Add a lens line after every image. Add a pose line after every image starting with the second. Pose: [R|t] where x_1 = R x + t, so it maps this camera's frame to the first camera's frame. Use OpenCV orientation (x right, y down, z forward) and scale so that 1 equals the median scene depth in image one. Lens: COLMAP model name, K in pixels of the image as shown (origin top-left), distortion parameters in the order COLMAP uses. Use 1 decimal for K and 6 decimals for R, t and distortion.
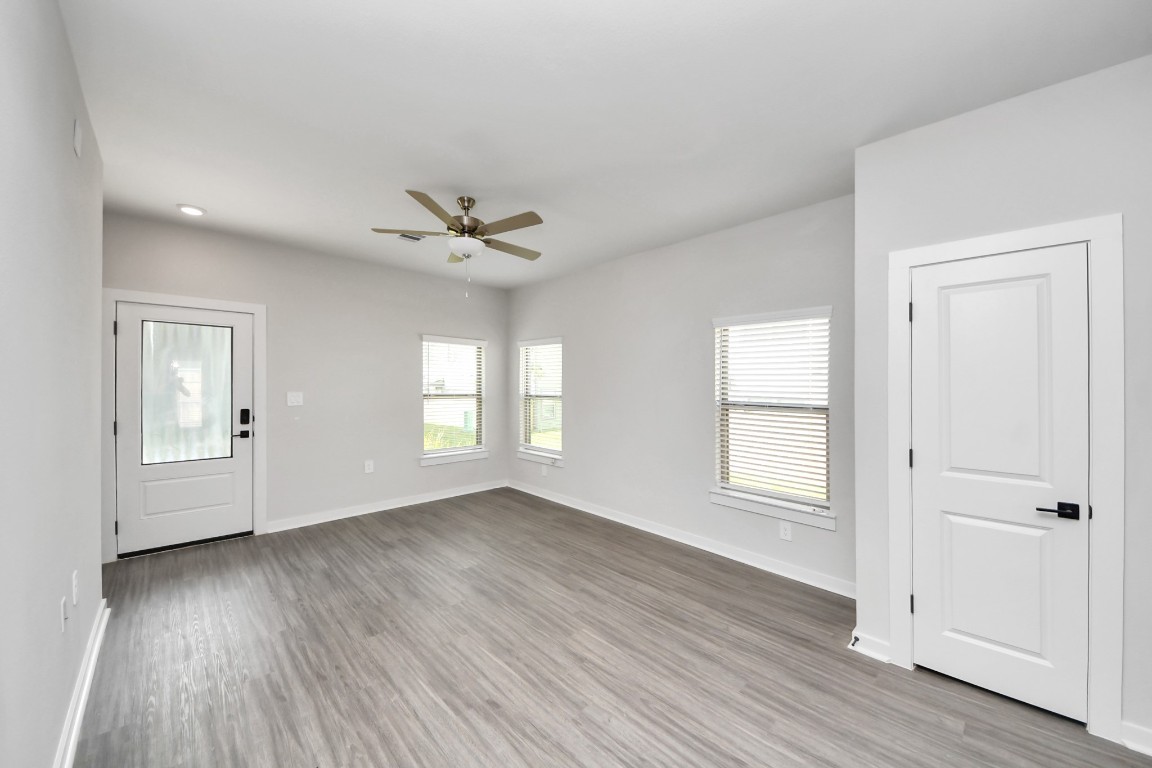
lens RADIAL K [[425.5, 0, 570.8], [0, 425.5, 384.4], [0, 0, 1]] dist [0.011392, -0.018894]
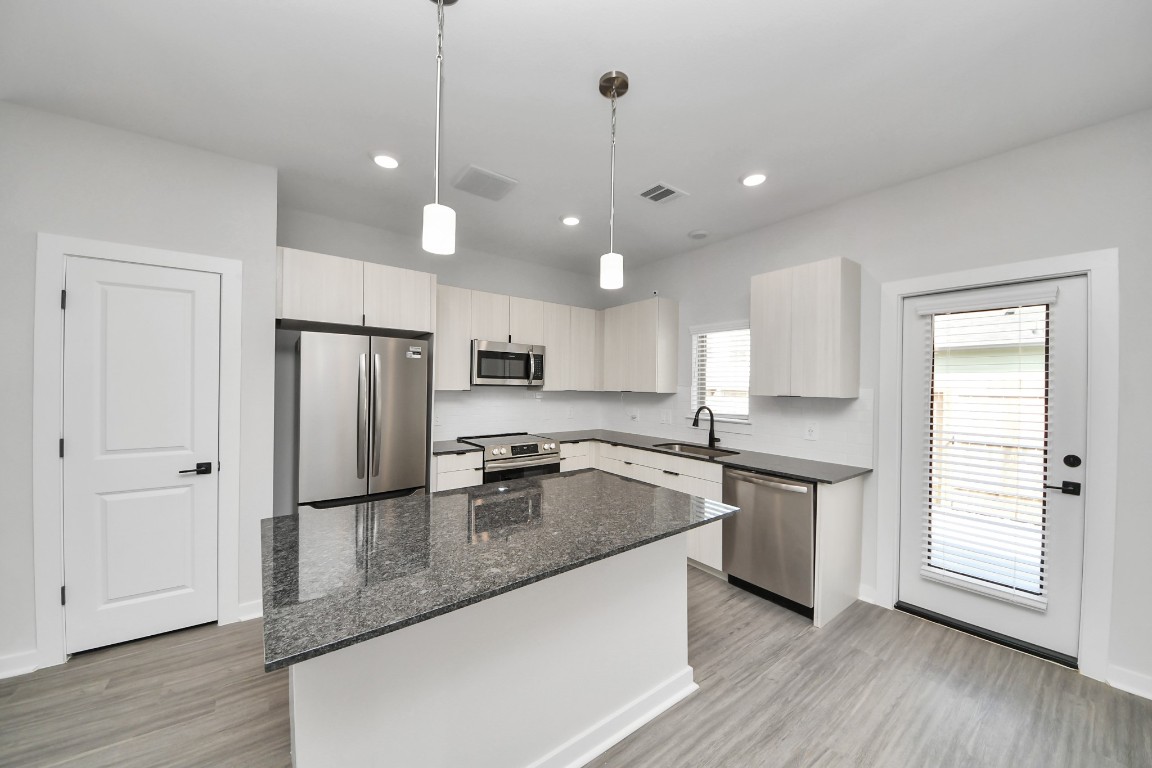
lens RADIAL K [[402.2, 0, 576.0], [0, 402.2, 384.0], [0, 0, 1]] dist [0.016831, -0.012860]
pose [[0.115478, -0.005467, 0.993295, 0.023525], [-0.010006, 0.999928, 0.006667, 0.006135], [-0.993260, -0.010709, 0.115415, -0.173899]]
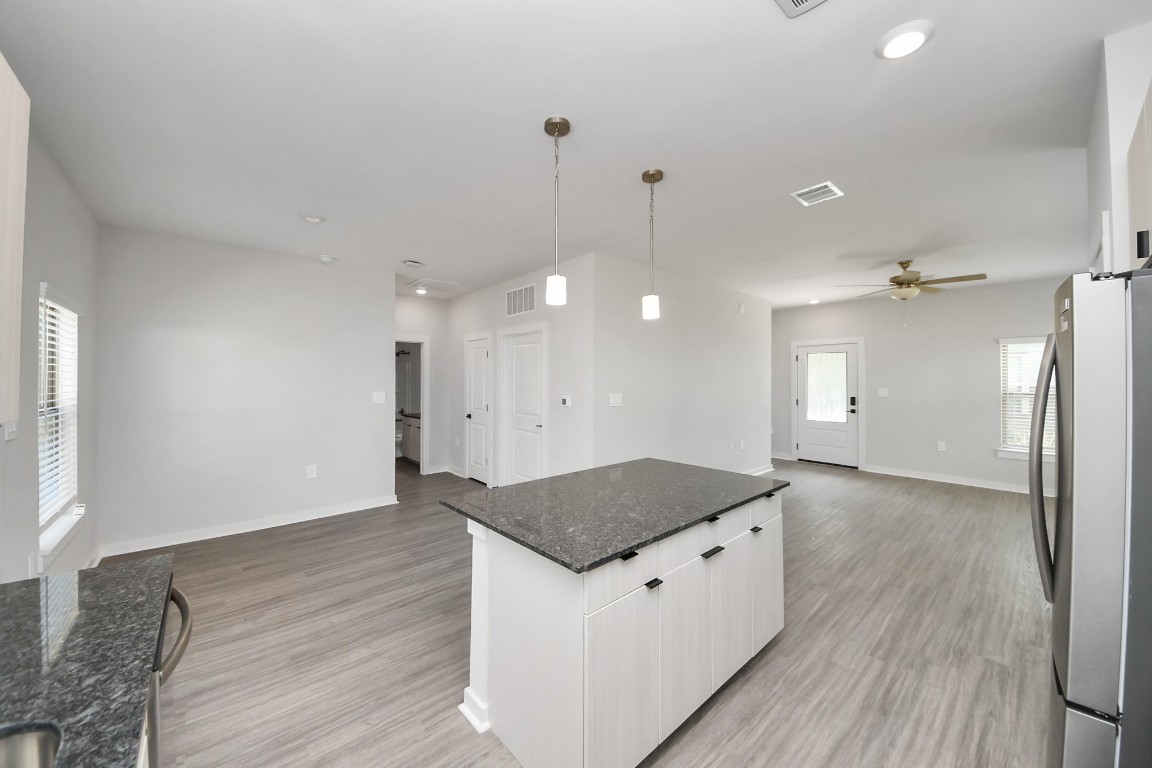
lens RADIAL K [[421.4, 0, 578.0], [0, 421.4, 361.2], [0, 0, 1]] dist [0.026840, -0.015781]
pose [[-0.028991, -0.047835, -0.998434, 1.152756], [-0.000480, 0.998855, -0.047842, -0.006216], [0.999580, -0.000908, -0.028981, -0.106749]]
